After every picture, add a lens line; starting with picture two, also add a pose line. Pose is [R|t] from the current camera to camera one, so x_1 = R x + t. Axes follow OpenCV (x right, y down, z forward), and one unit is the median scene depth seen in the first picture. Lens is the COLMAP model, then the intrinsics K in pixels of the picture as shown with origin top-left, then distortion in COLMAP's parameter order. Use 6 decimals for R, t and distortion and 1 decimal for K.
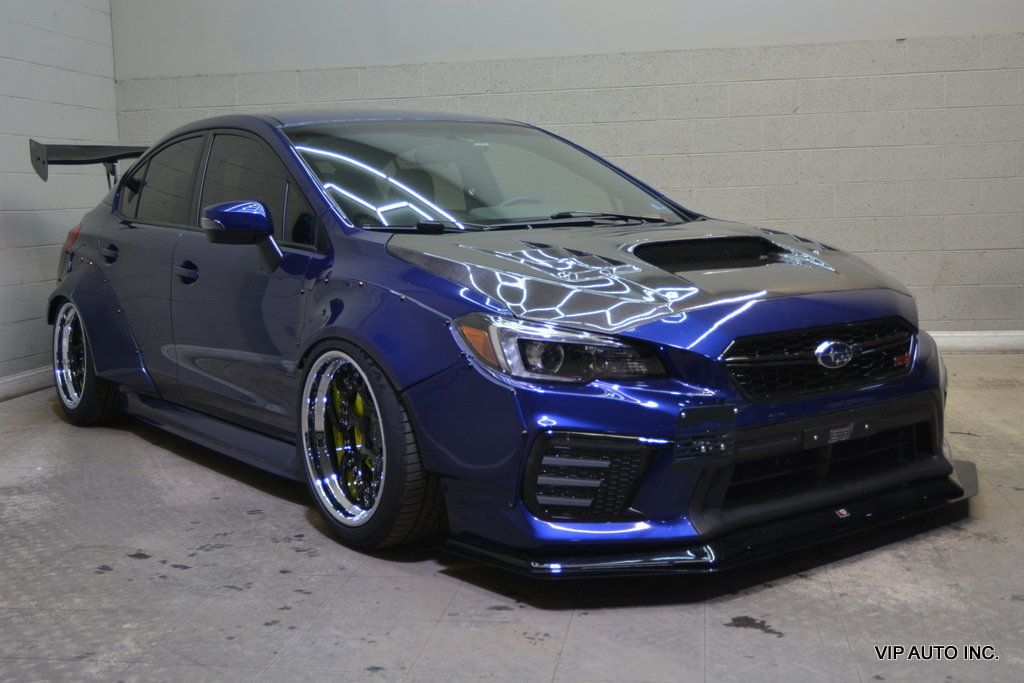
lens RADIAL K [[1208.9, 0, 513.2], [0, 1208.9, 339.5], [0, 0, 1]] dist [-0.020329, 0.000000]
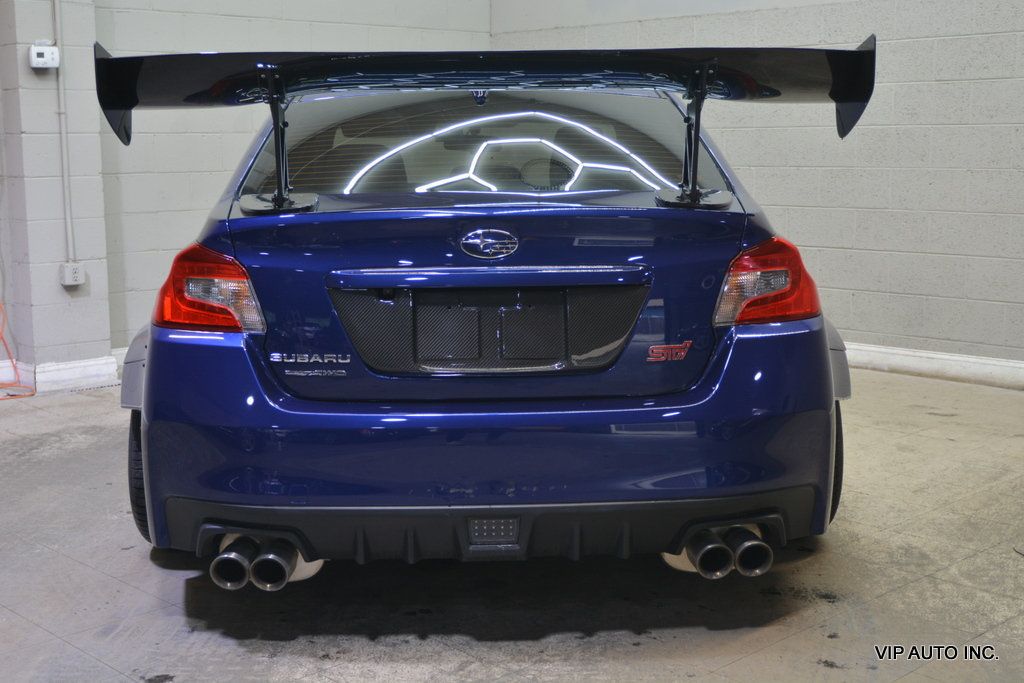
lens RADIAL K [[1379.4, 0, 521.7], [0, 1379.4, 348.2], [0, 0, 1]] dist [-0.013805, 0.000000]
pose [[0.791831, 0.117985, -0.599235, 0.994804], [-0.086430, 0.992936, 0.081293, -0.135283], [0.604593, -0.012579, 0.796435, 0.289692]]
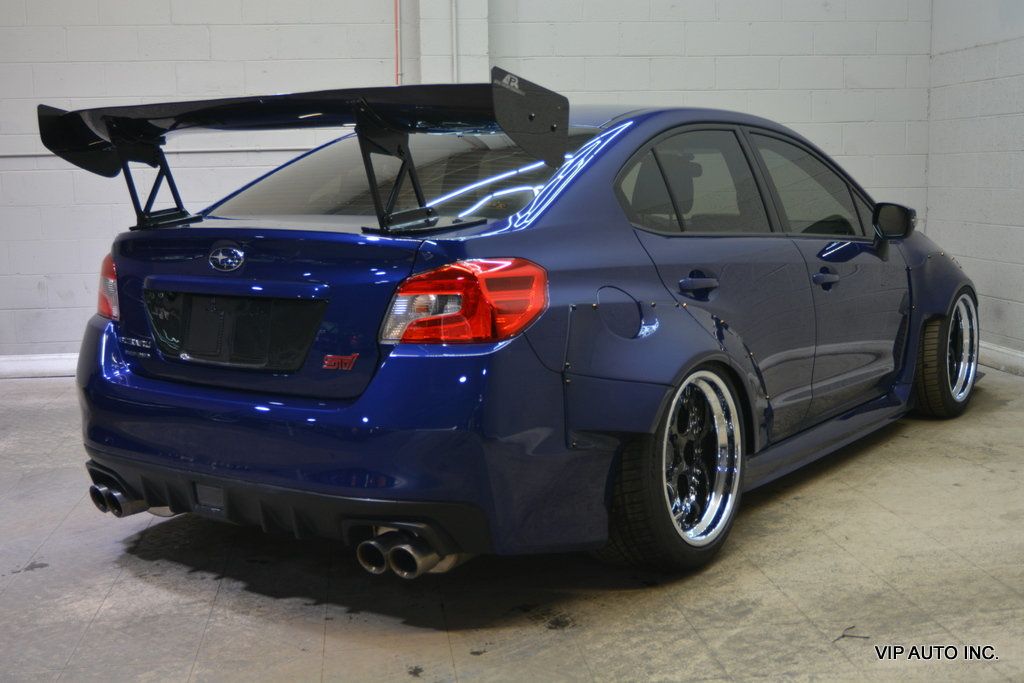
lens RADIAL K [[1279.7, 0, 511.7], [0, 1279.7, 340.0], [0, 0, 1]] dist [-0.015988, 0.000000]
pose [[0.248125, 0.151280, -0.956843, 1.538753], [-0.100198, 0.986441, 0.129976, -0.232367], [0.963532, 0.063623, 0.259919, 1.062920]]
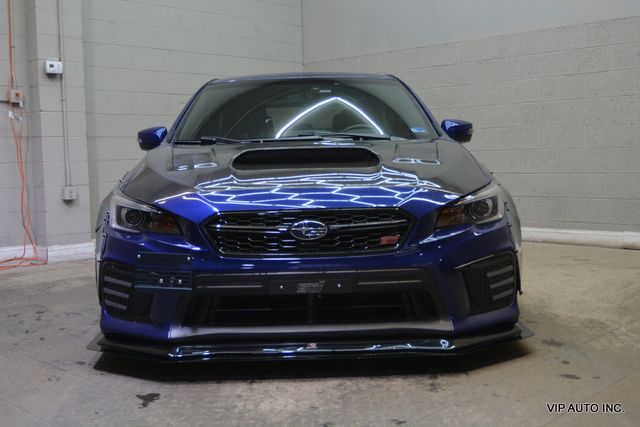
lens RADIAL K [[755.6, 0, 321.8], [0, 755.6, 215.3], [0, 0, 1]] dist [-0.020329, 0.000000]
pose [[0.812170, 0.058282, -0.580503, 0.855599], [-0.067581, 0.997698, 0.005618, -0.011308], [0.579494, 0.034668, 0.814239, 0.333757]]
